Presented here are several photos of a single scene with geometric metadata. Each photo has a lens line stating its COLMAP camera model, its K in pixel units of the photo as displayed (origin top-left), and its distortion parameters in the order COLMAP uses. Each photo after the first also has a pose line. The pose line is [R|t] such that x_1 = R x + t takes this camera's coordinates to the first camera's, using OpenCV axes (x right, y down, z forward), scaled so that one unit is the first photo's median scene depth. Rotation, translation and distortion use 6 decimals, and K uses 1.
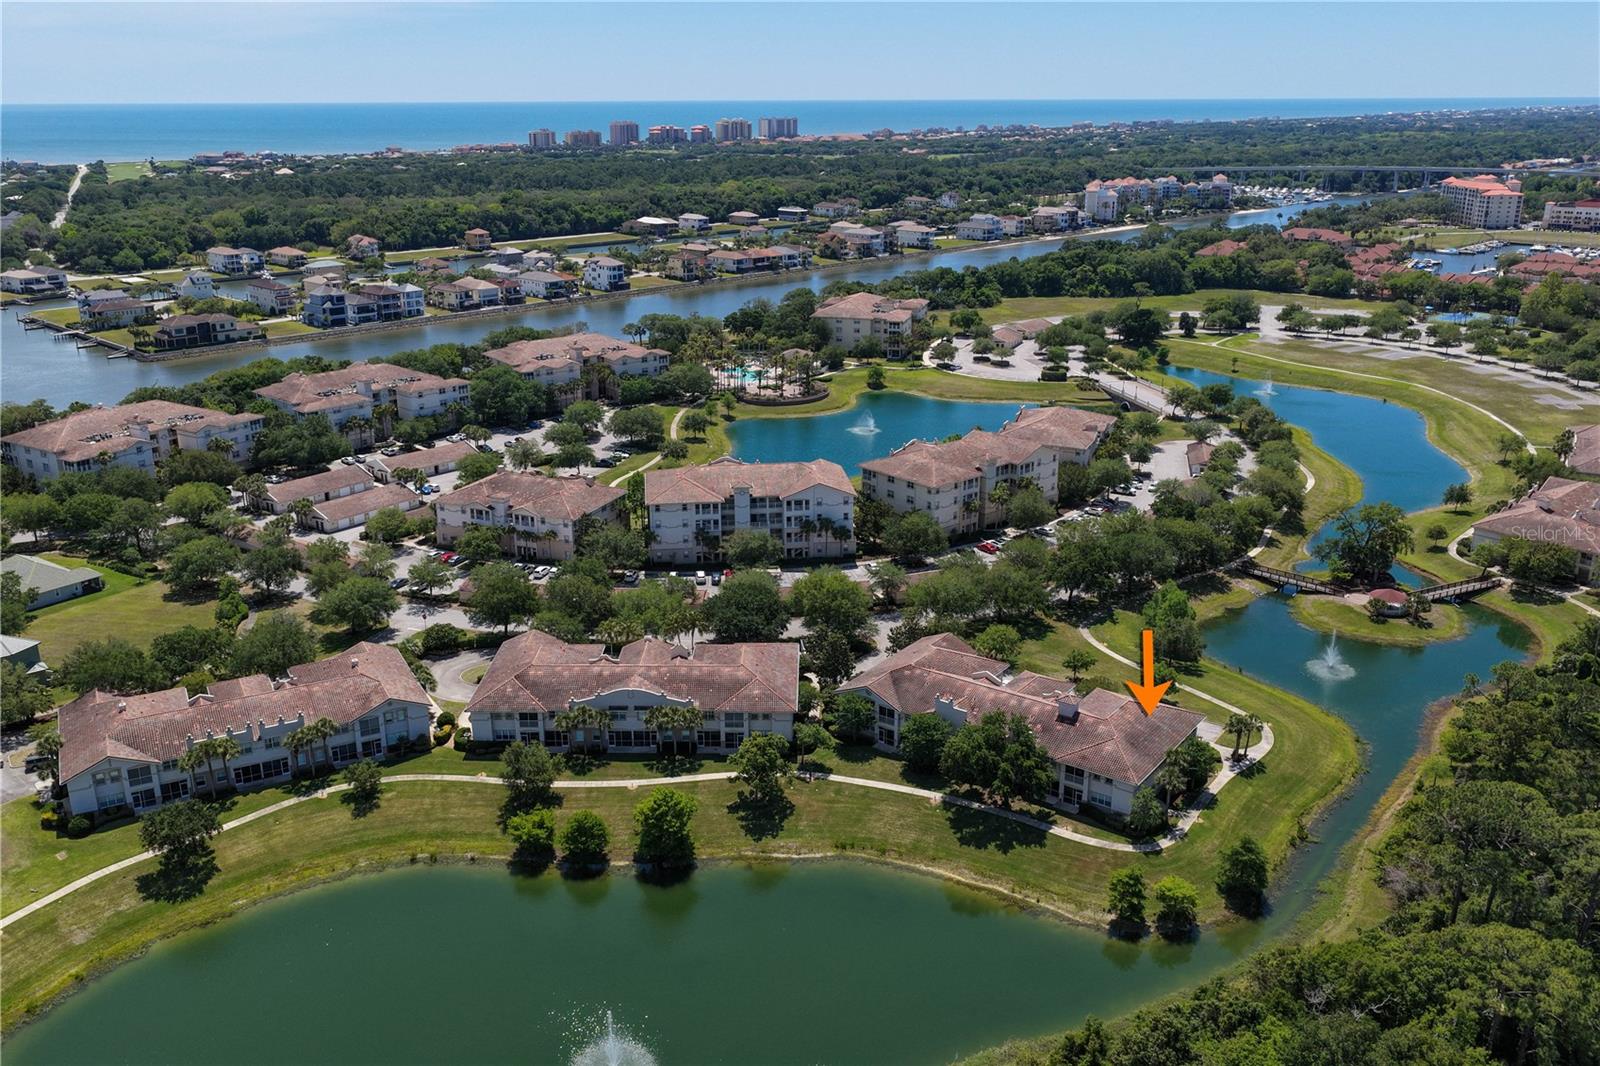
lens RADIAL K [[1319.5, 0, 800.0], [0, 1319.5, 533.0], [0, 0, 1]] dist [-0.014045, 0.036696]
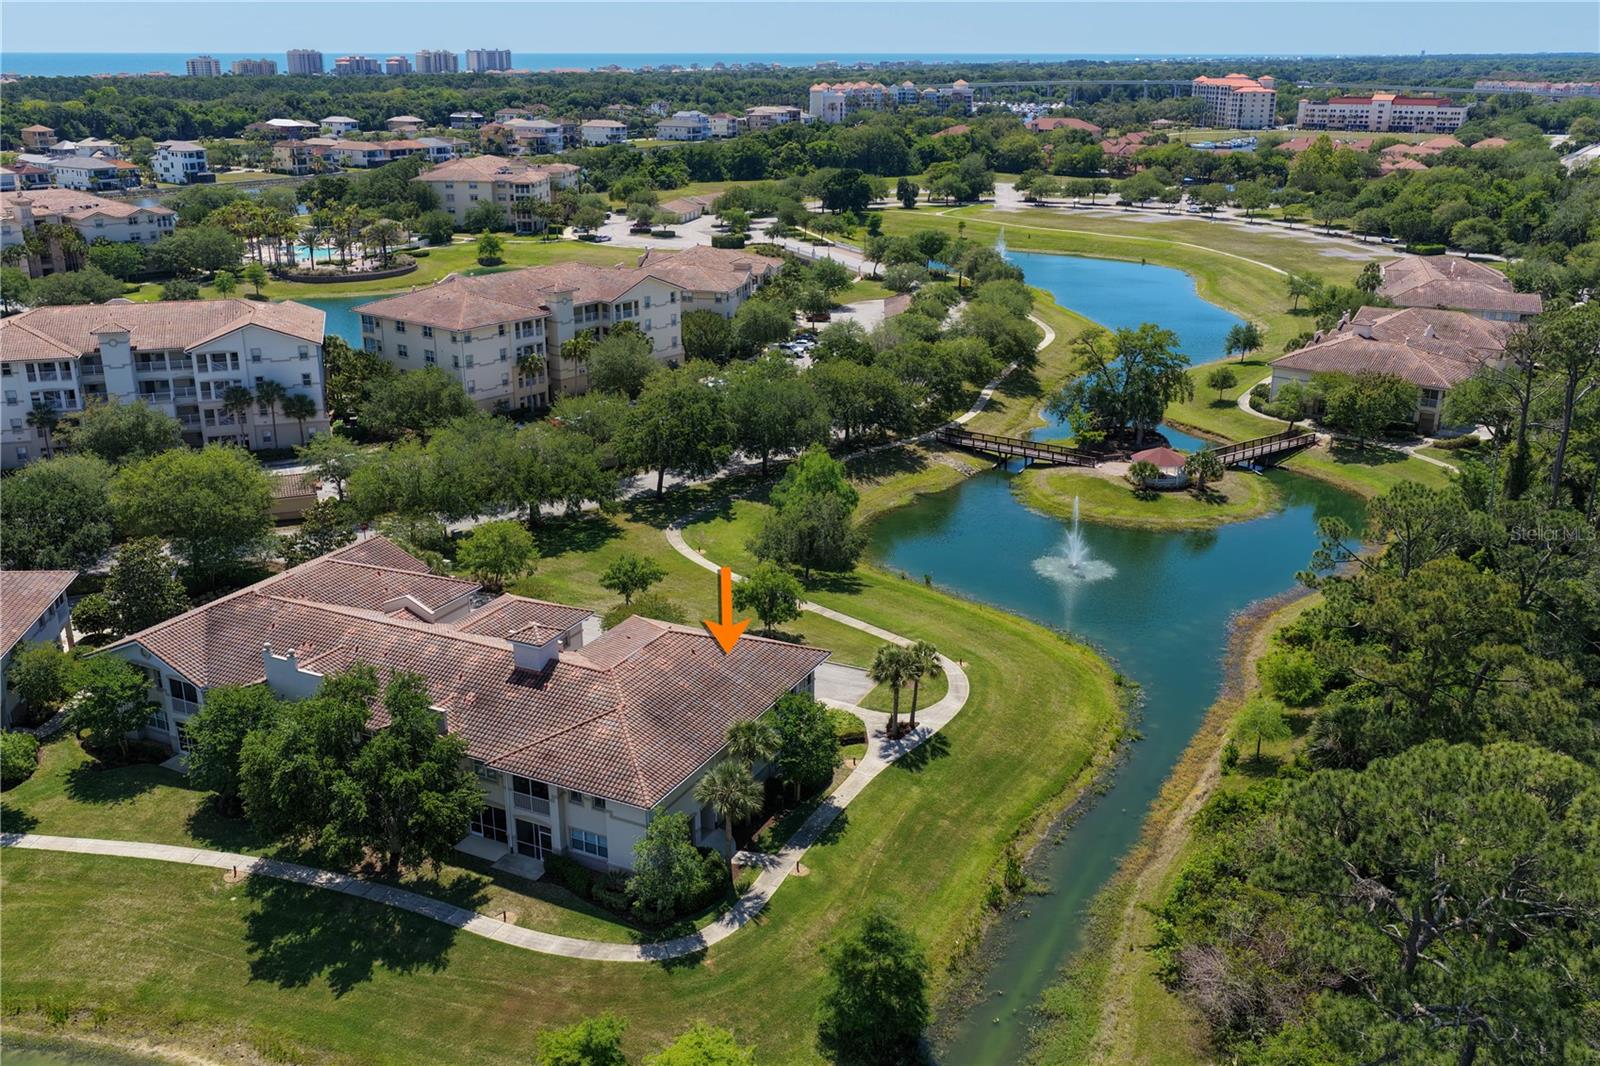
lens RADIAL K [[1327.5, 0, 800.0], [0, 1327.5, 533.0], [0, 0, 1]] dist [-0.008902, 0.019714]
pose [[0.986456, -0.052616, 0.155360, 0.161046], [0.051679, 0.998613, 0.010069, 0.063791], [-0.155674, -0.001904, 0.987807, 0.364776]]
